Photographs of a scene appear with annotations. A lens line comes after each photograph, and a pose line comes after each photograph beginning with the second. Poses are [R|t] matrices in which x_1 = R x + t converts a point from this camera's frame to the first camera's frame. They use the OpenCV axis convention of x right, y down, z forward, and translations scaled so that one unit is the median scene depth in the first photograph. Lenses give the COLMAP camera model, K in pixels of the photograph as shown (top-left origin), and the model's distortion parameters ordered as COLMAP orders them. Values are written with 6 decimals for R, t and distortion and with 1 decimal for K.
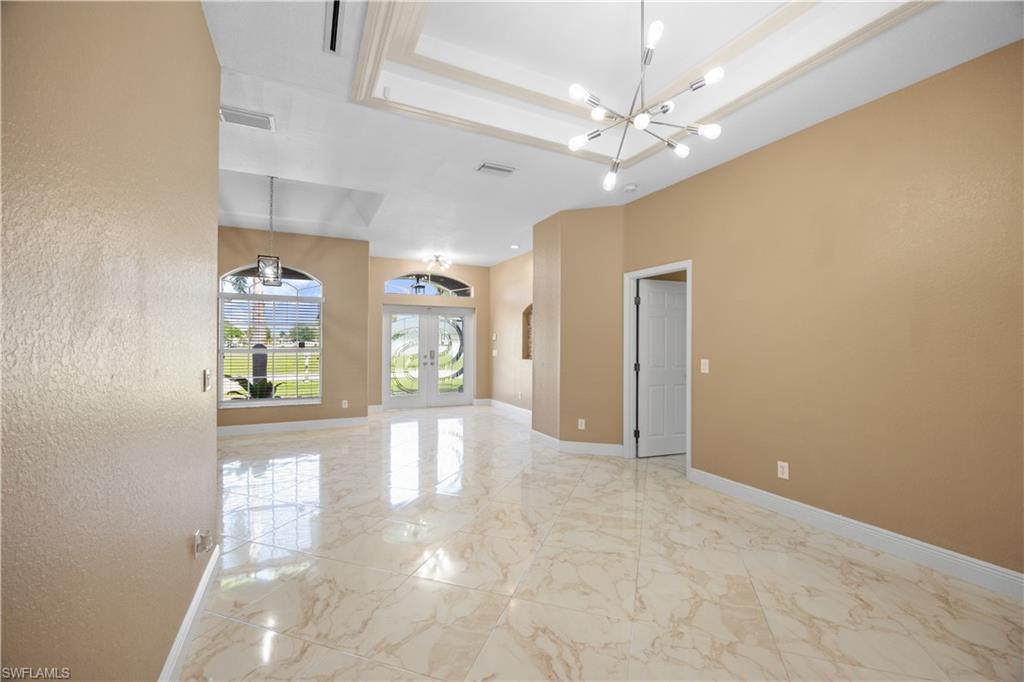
lens RADIAL K [[431.7, 0, 516.5], [0, 431.7, 336.4], [0, 0, 1]] dist [-0.014447, 0.001467]
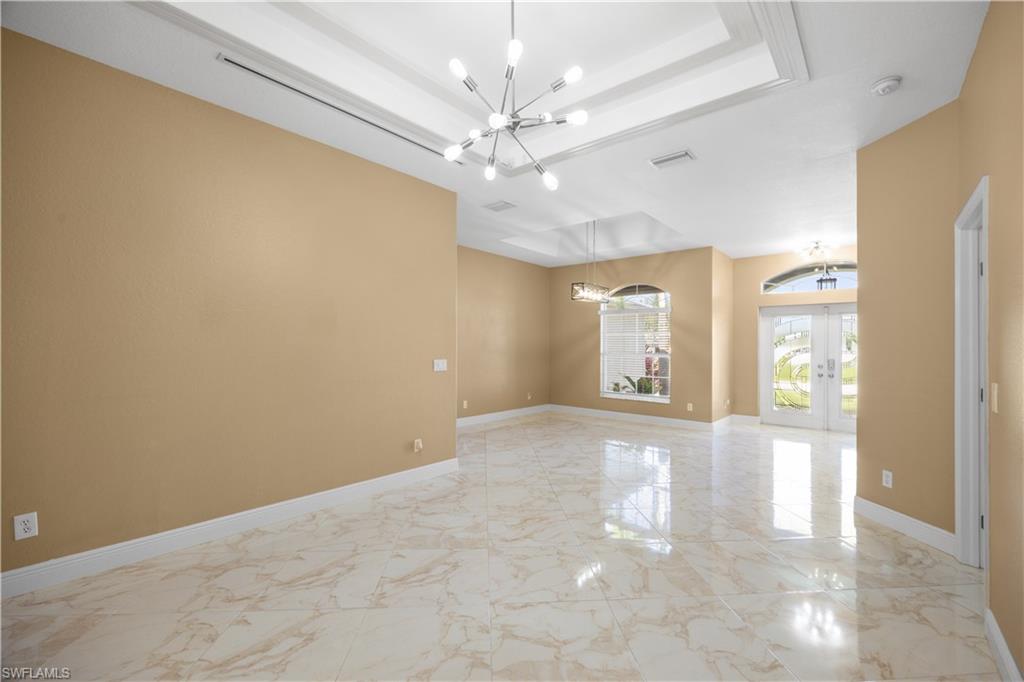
lens RADIAL K [[431.7, 0, 512.1], [0, 431.7, 345.4], [0, 0, 1]] dist [-0.014447, 0.001467]
pose [[0.372656, -0.001588, -0.927968, 0.413473], [0.004734, 0.999989, 0.000189, 0.004966], [0.927957, -0.004463, 0.372660, 0.208224]]
